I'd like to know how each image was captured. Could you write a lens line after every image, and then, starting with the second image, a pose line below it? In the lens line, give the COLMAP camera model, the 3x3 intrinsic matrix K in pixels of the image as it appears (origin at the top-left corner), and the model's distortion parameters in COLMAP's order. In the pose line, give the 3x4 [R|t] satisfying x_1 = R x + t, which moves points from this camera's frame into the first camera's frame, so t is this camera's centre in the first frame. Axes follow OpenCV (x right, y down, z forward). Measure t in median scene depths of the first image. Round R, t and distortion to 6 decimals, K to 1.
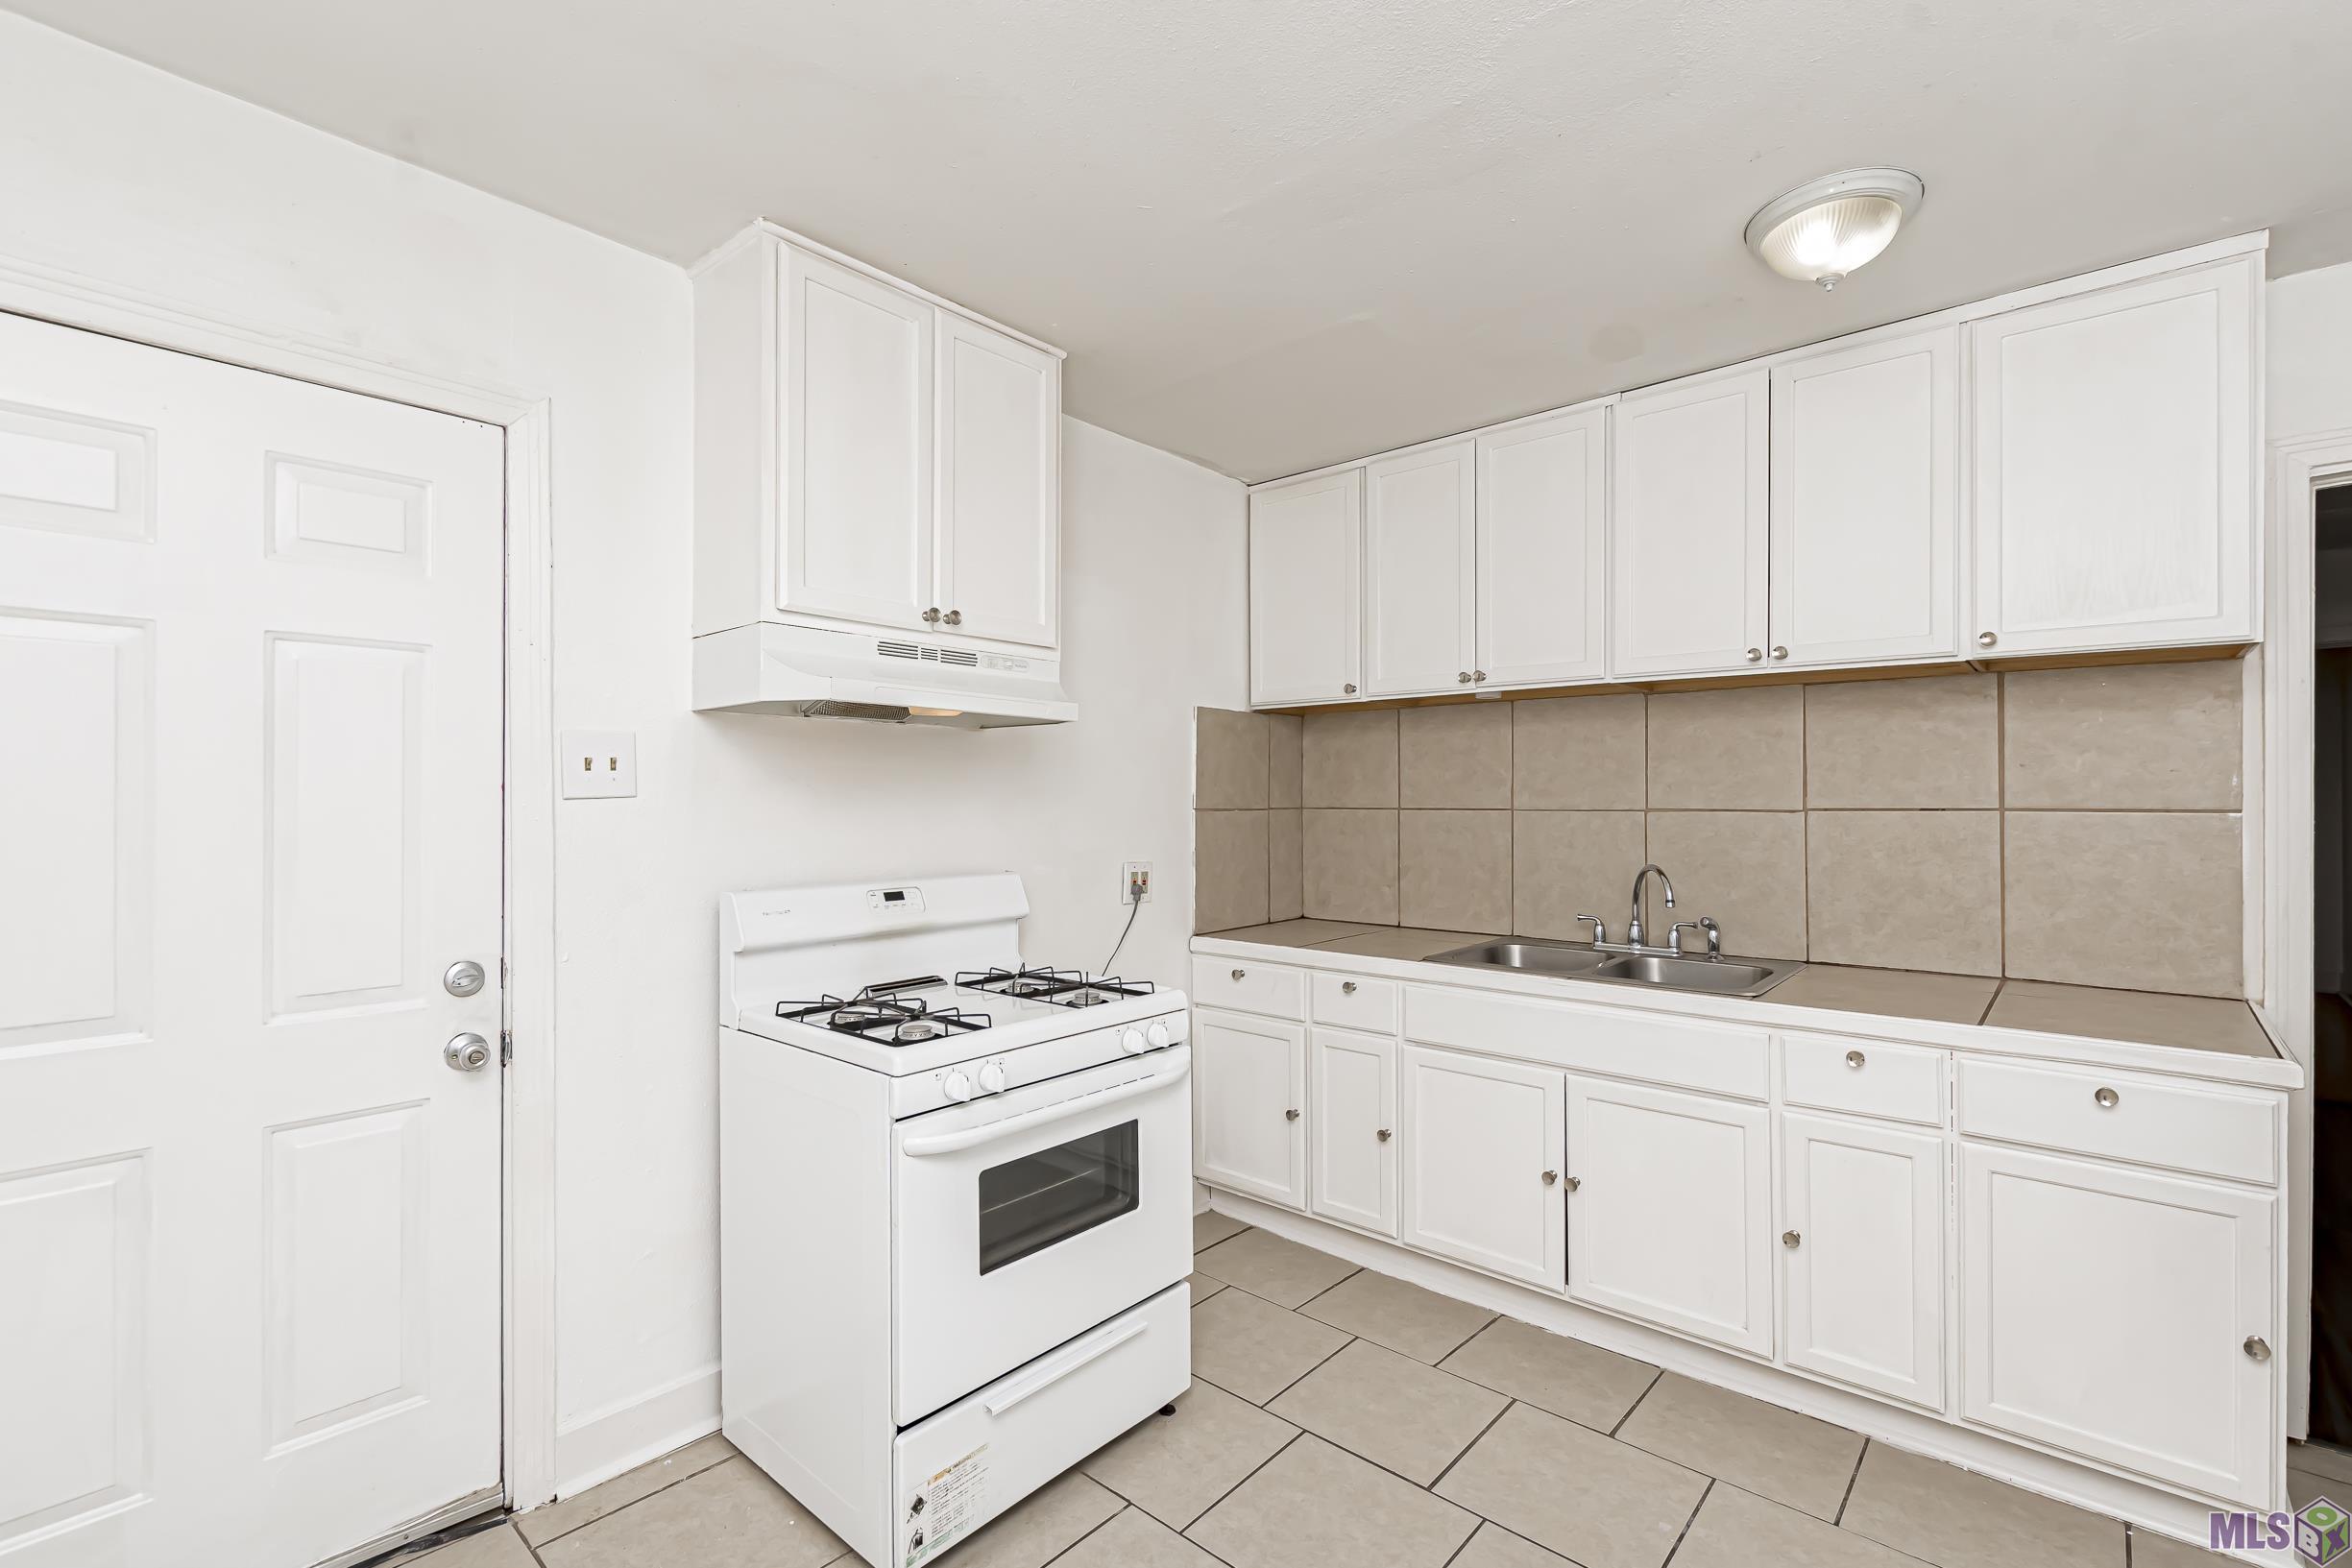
lens RADIAL K [[1051.3, 0, 1153.8], [0, 1051.3, 790.6], [0, 0, 1]] dist [0.001159, -0.002686]
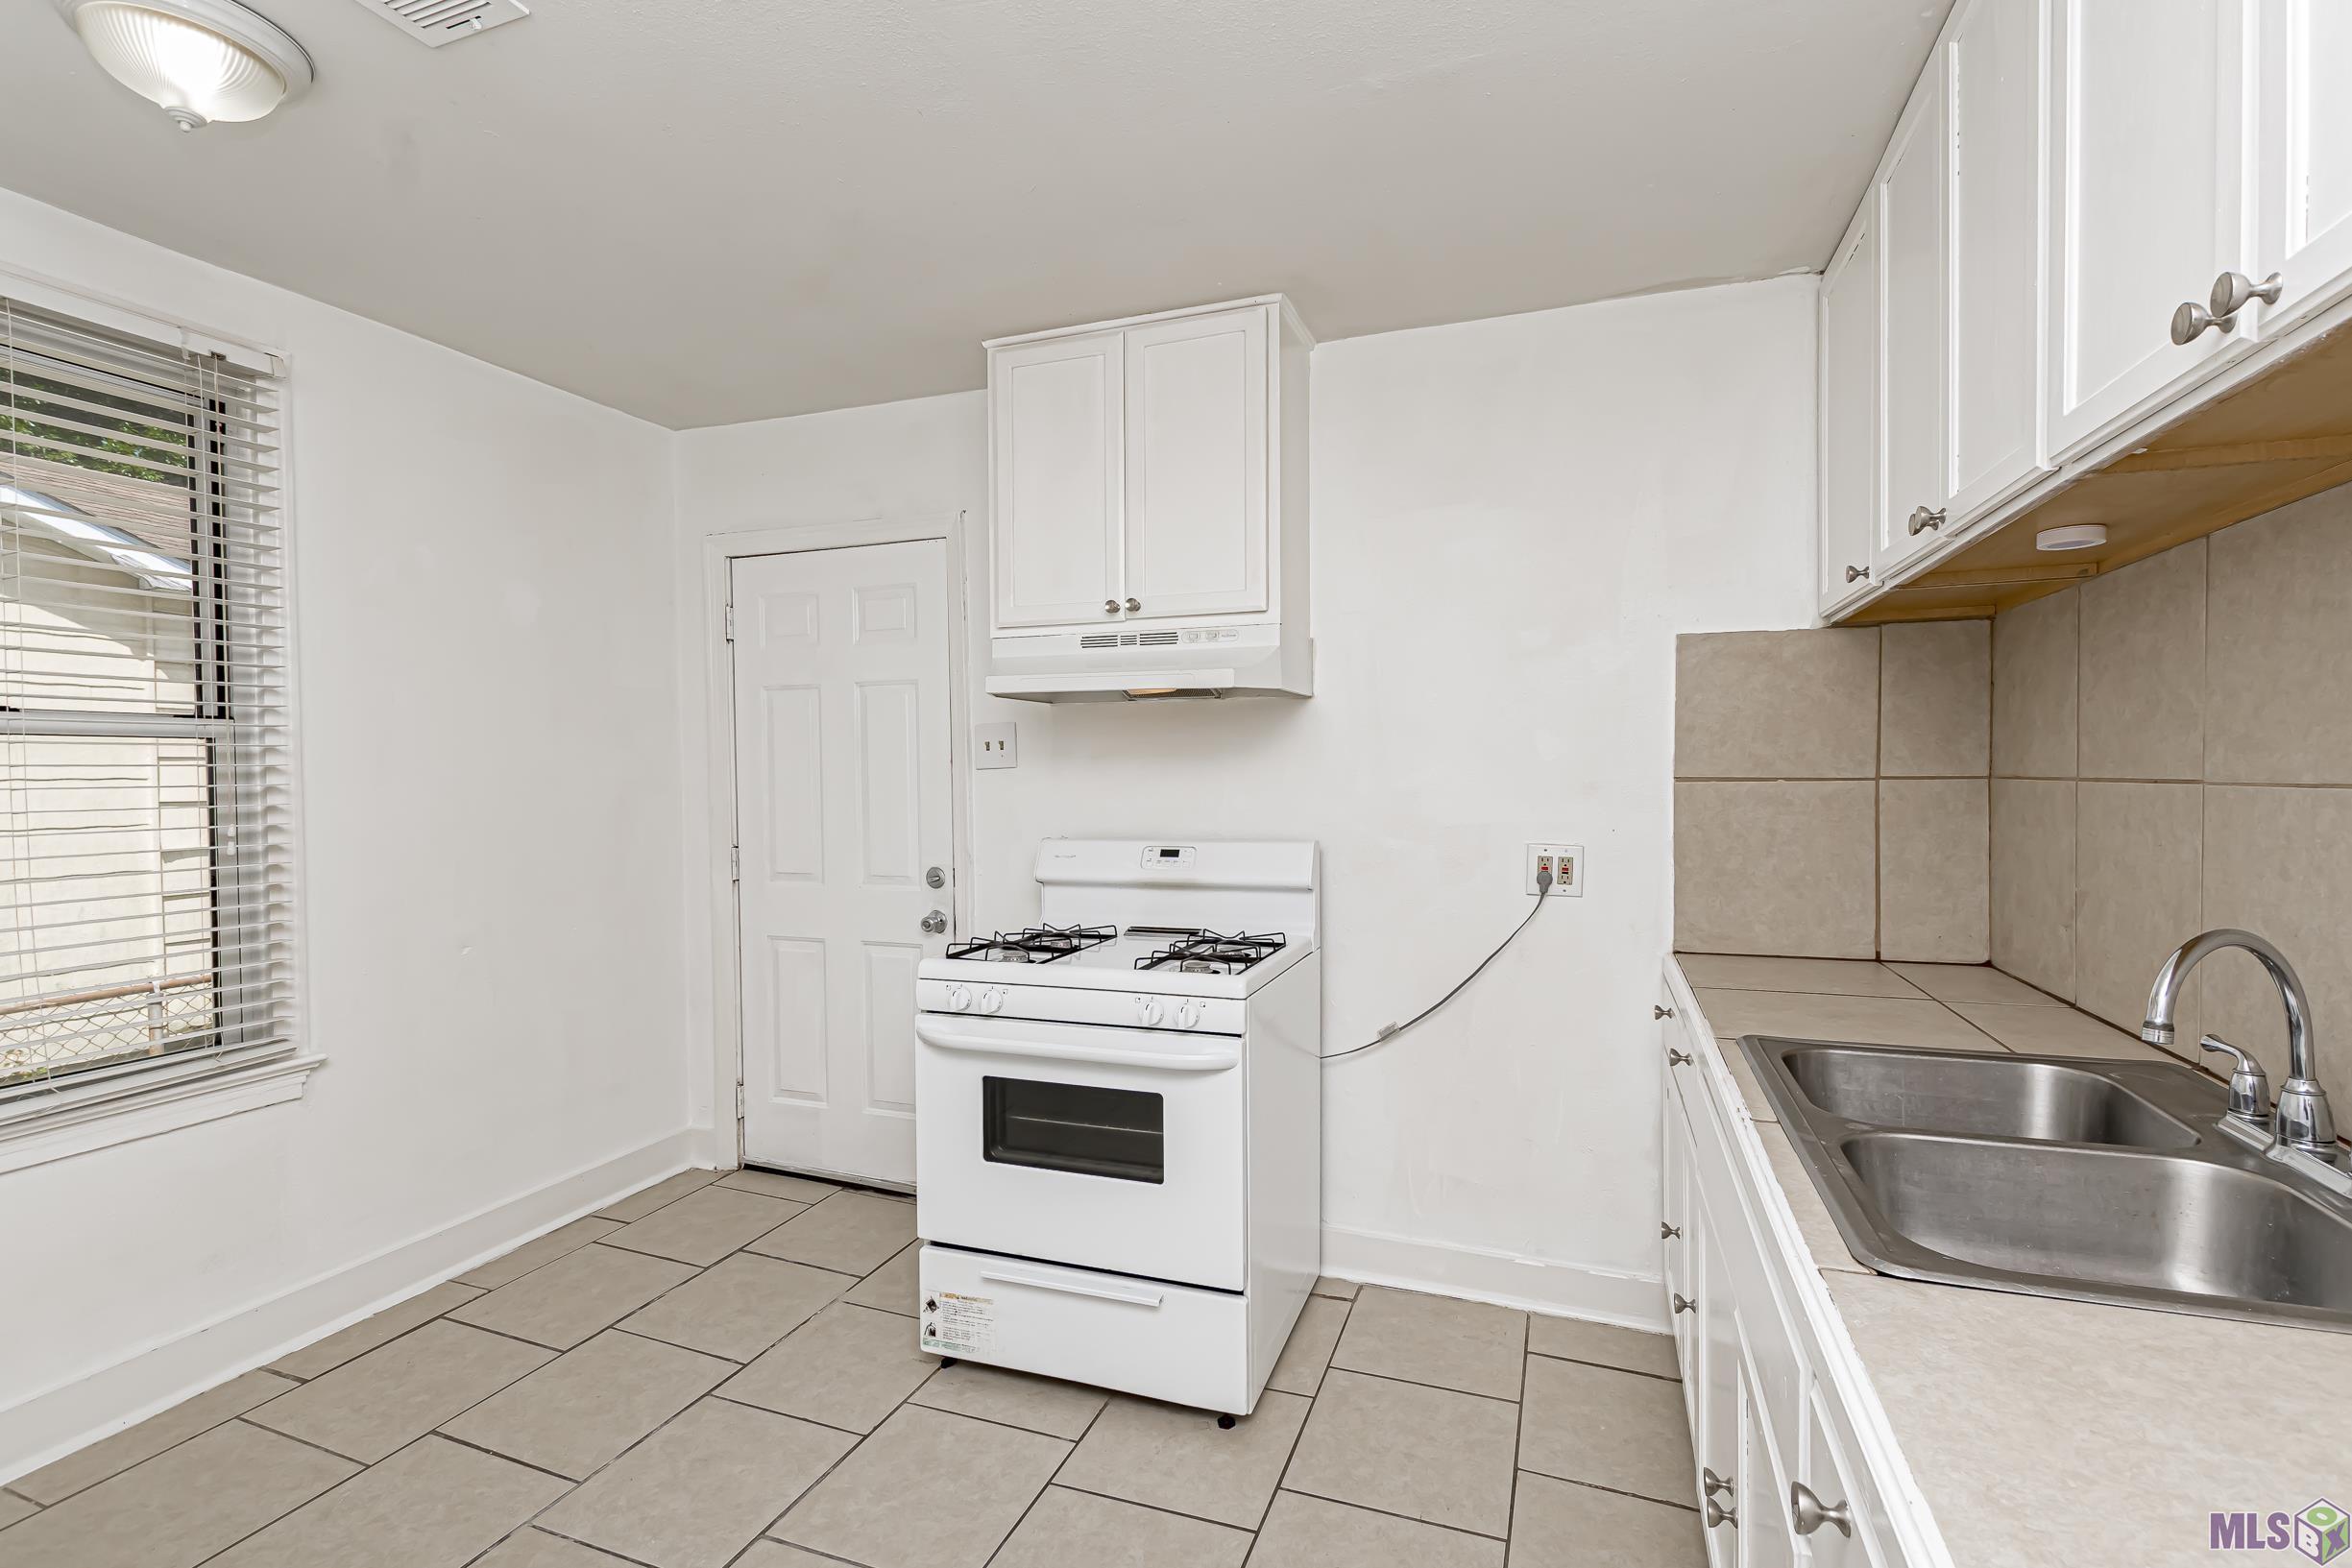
lens RADIAL K [[1051.3, 0, 1230.6], [0, 1051.3, 783.9], [0, 0, 1]] dist [0.001159, -0.002686]
pose [[0.379340, 0.012708, -0.925170, 0.800779], [0.015750, 0.999672, 0.020190, 0.003437], [0.925123, -0.022230, 0.379016, 0.609517]]
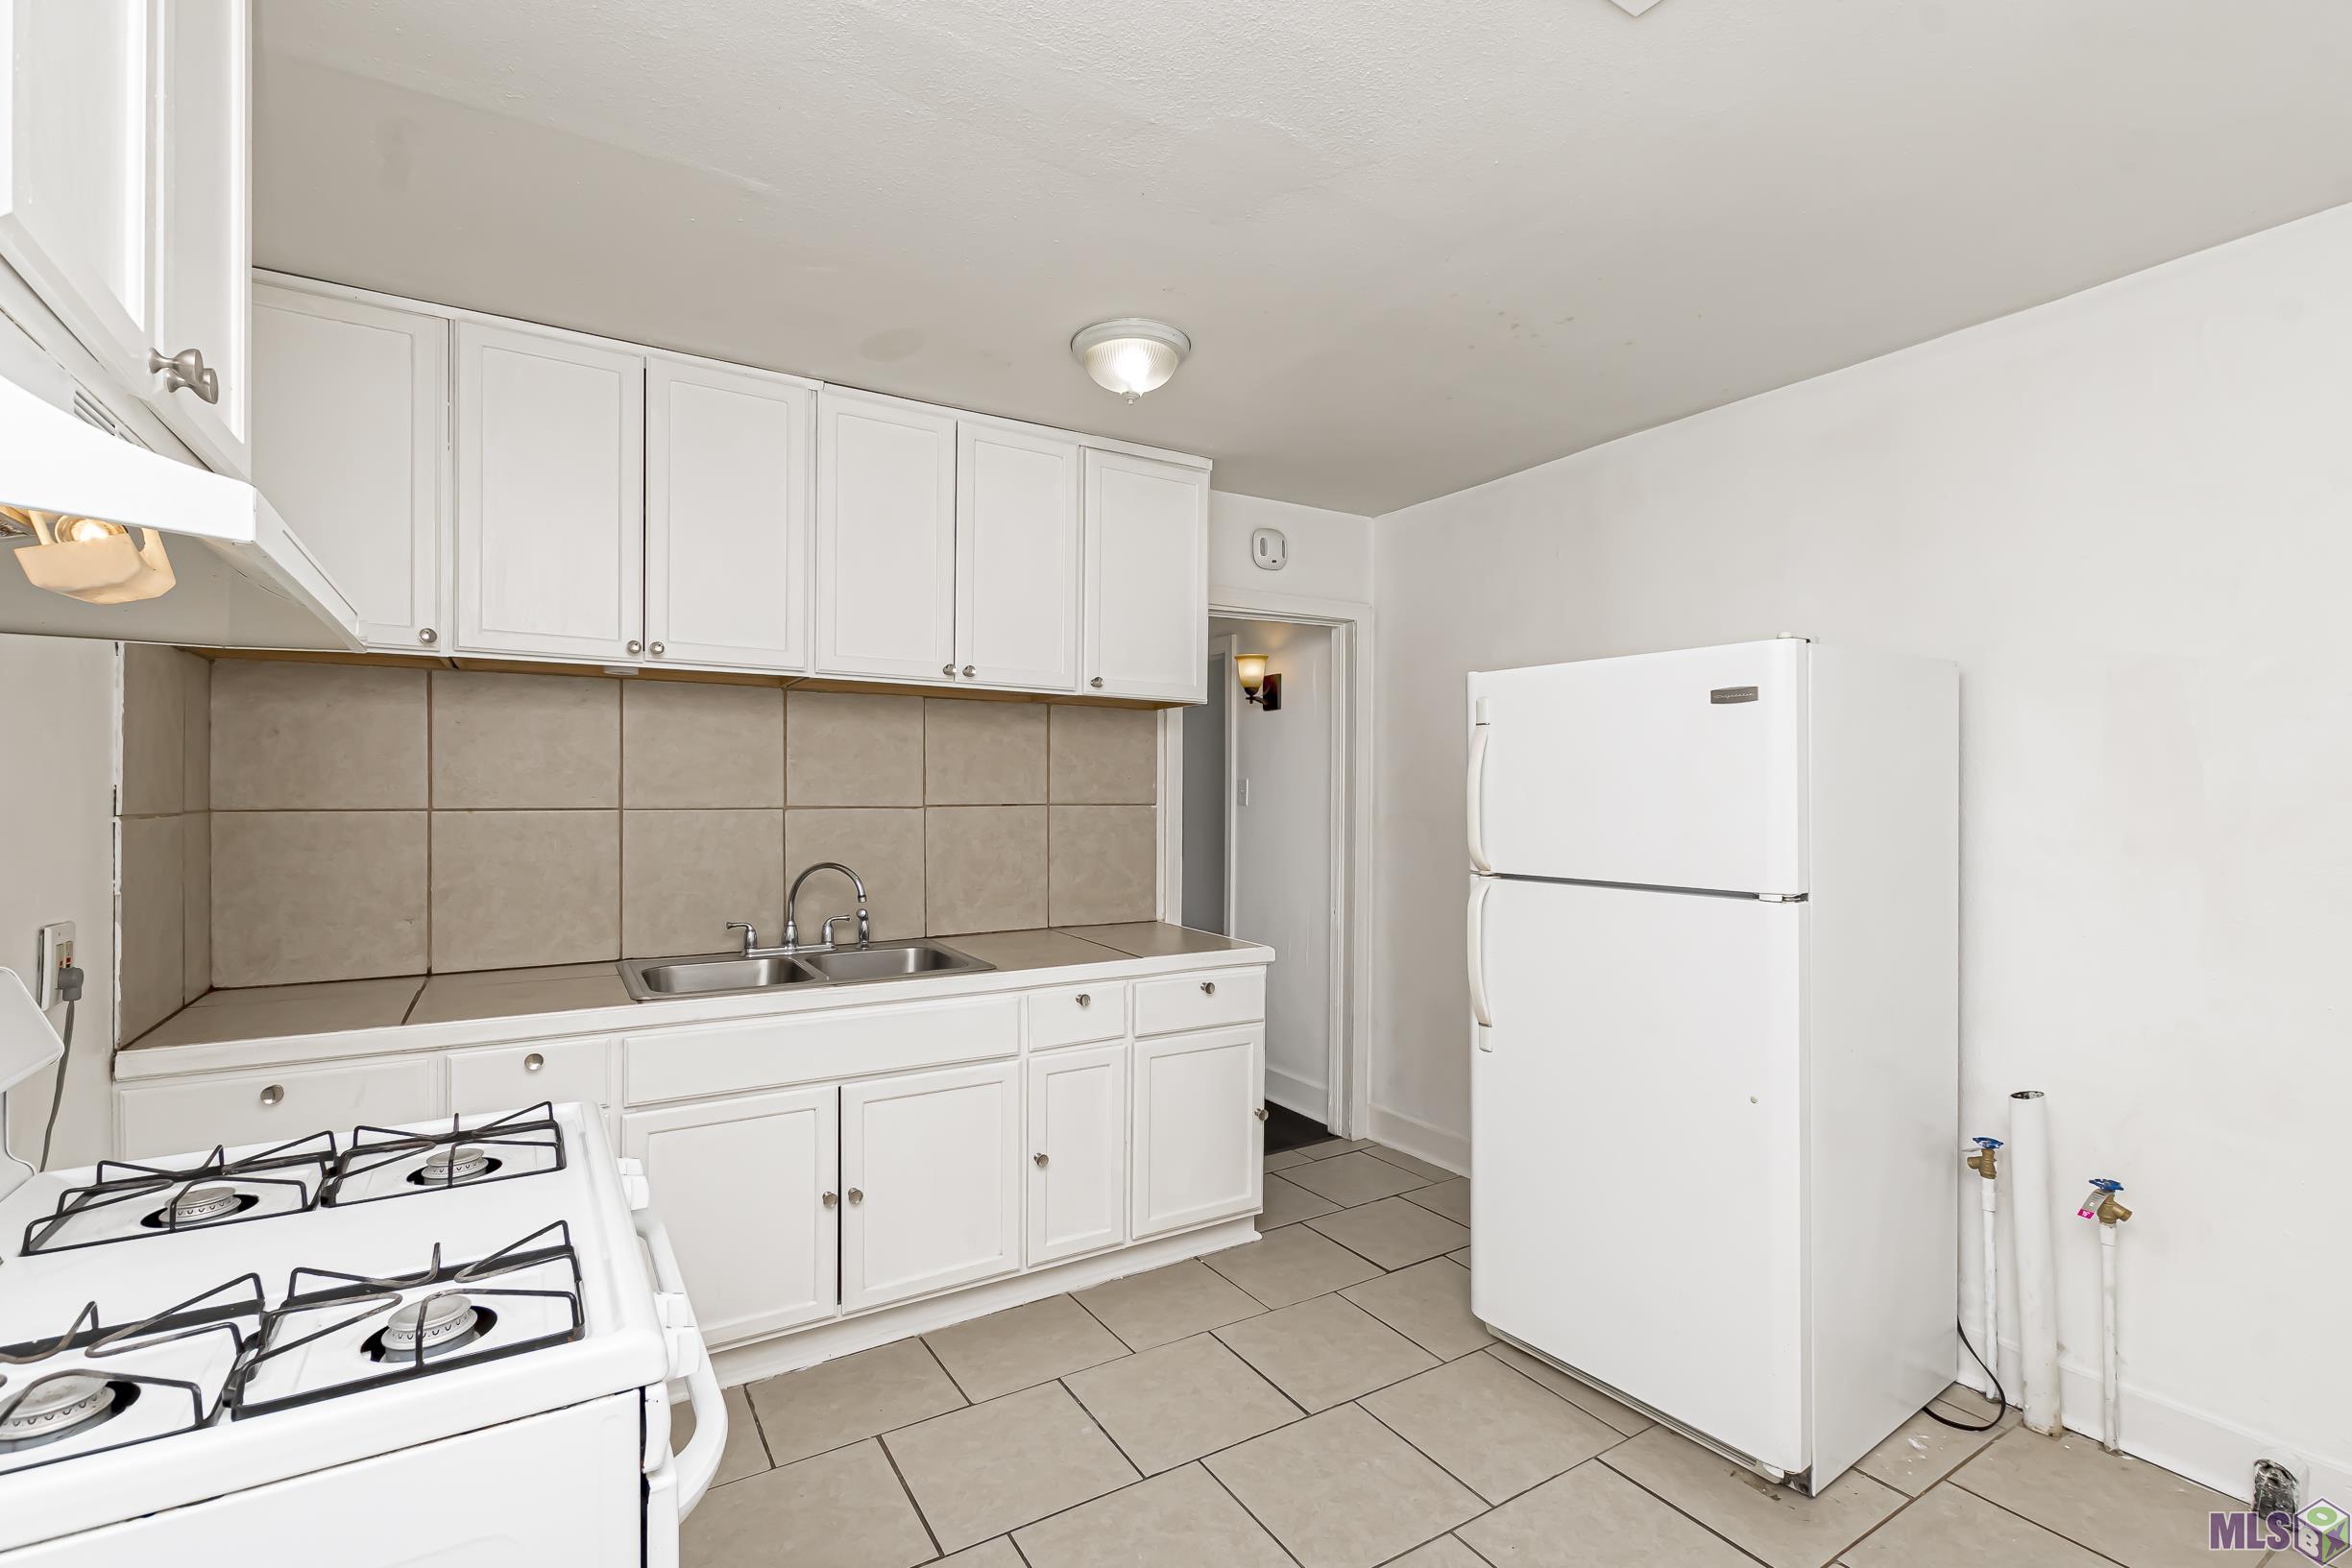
lens RADIAL K [[1051.3, 0, 1200.7], [0, 1051.3, 794.8], [0, 0, 1]] dist [0.001159, -0.002686]
pose [[0.264558, -0.000388, 0.964370, -0.460061], [-0.011073, 0.999933, 0.003440, -0.001326], [-0.964306, -0.011588, 0.264536, 0.451419]]
